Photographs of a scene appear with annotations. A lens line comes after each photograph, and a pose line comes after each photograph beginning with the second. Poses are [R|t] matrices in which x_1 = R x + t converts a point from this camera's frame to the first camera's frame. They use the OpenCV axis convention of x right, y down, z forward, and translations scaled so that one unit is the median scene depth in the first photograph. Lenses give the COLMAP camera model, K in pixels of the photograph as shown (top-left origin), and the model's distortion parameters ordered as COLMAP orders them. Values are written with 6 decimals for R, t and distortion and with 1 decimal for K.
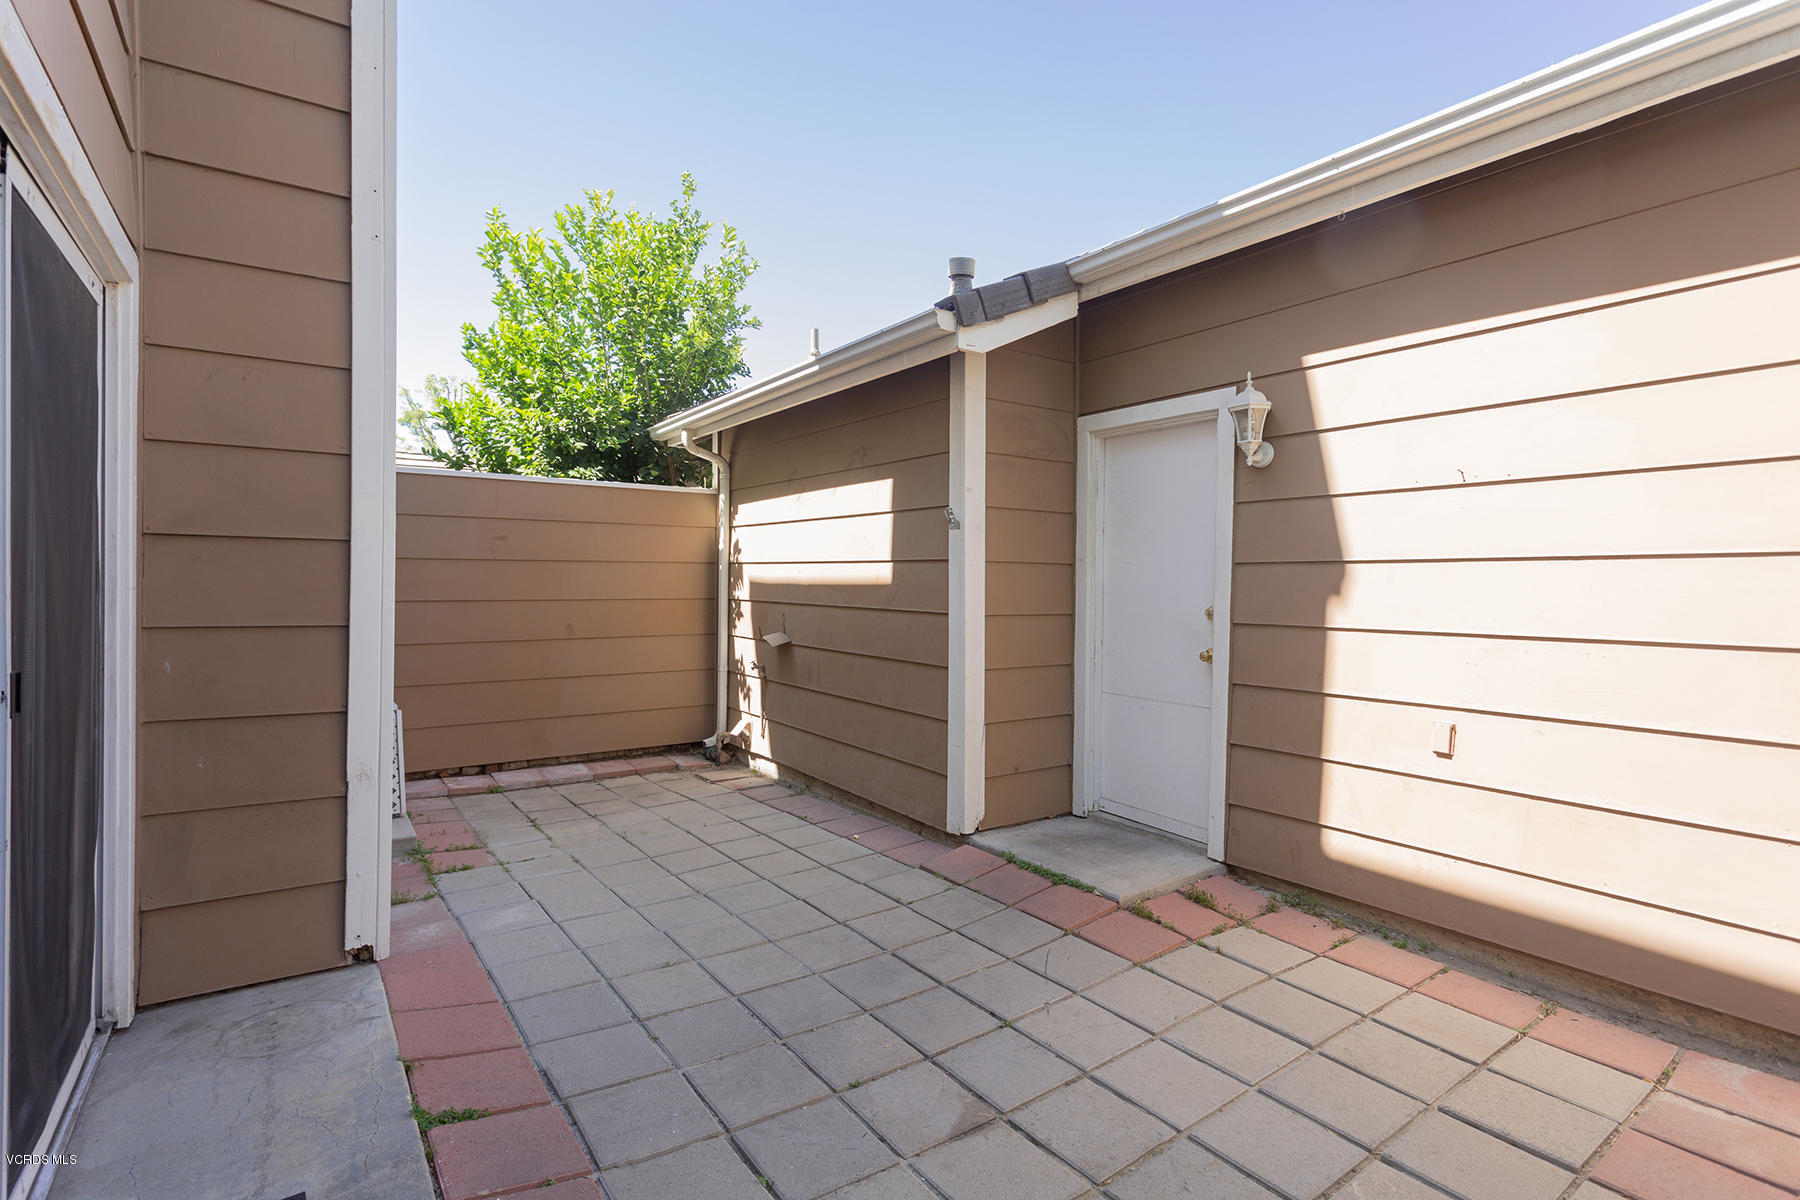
lens RADIAL K [[866.8, 0, 900.0], [0, 866.8, 600.0], [0, 0, 1]] dist [0.001803, 0.000690]
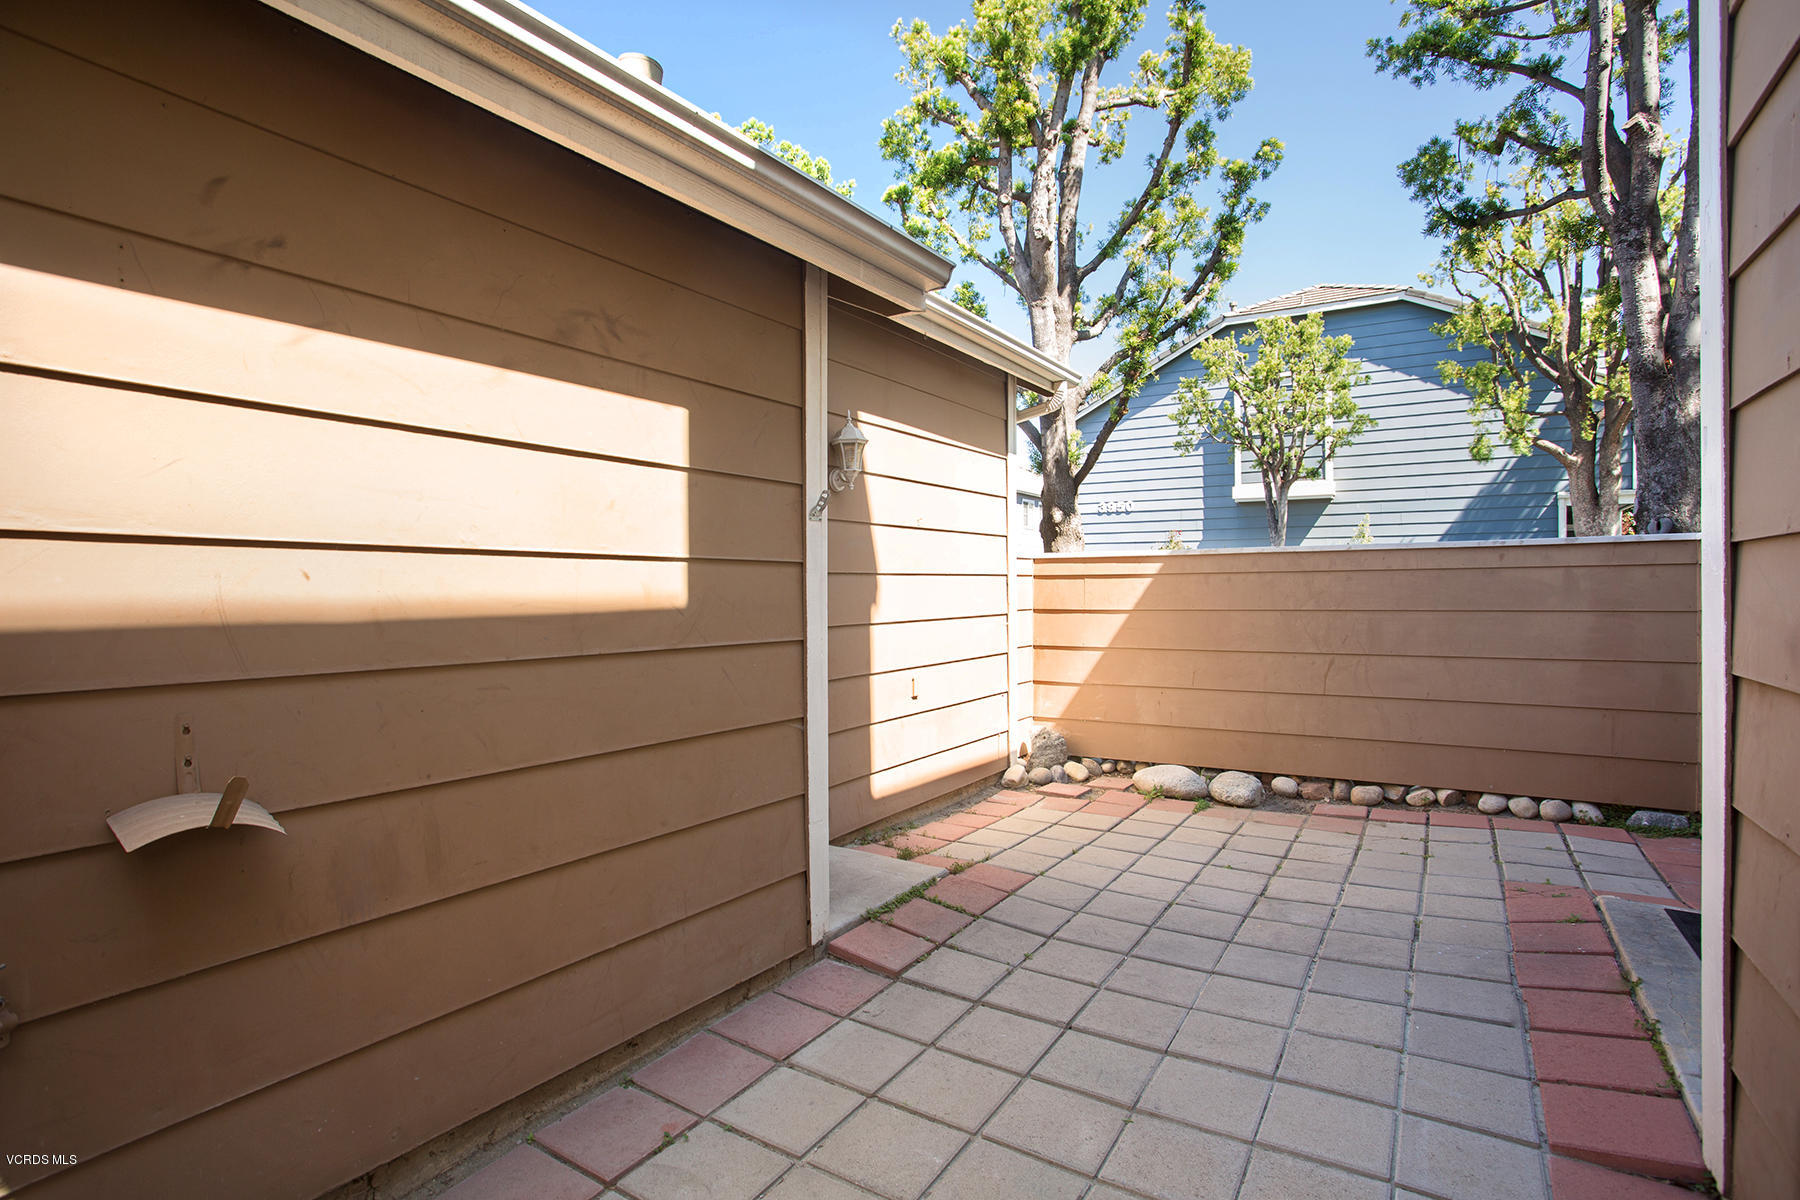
lens RADIAL K [[883.3, 0, 898.3], [0, 883.3, 627.7], [0, 0, 1]] dist [-0.037657, 0.000063]
pose [[-0.368266, -0.045469, 0.928608, -0.766464], [0.029594, 0.997724, 0.060589, -0.042508], [-0.929249, 0.049794, -0.366082, 1.442649]]
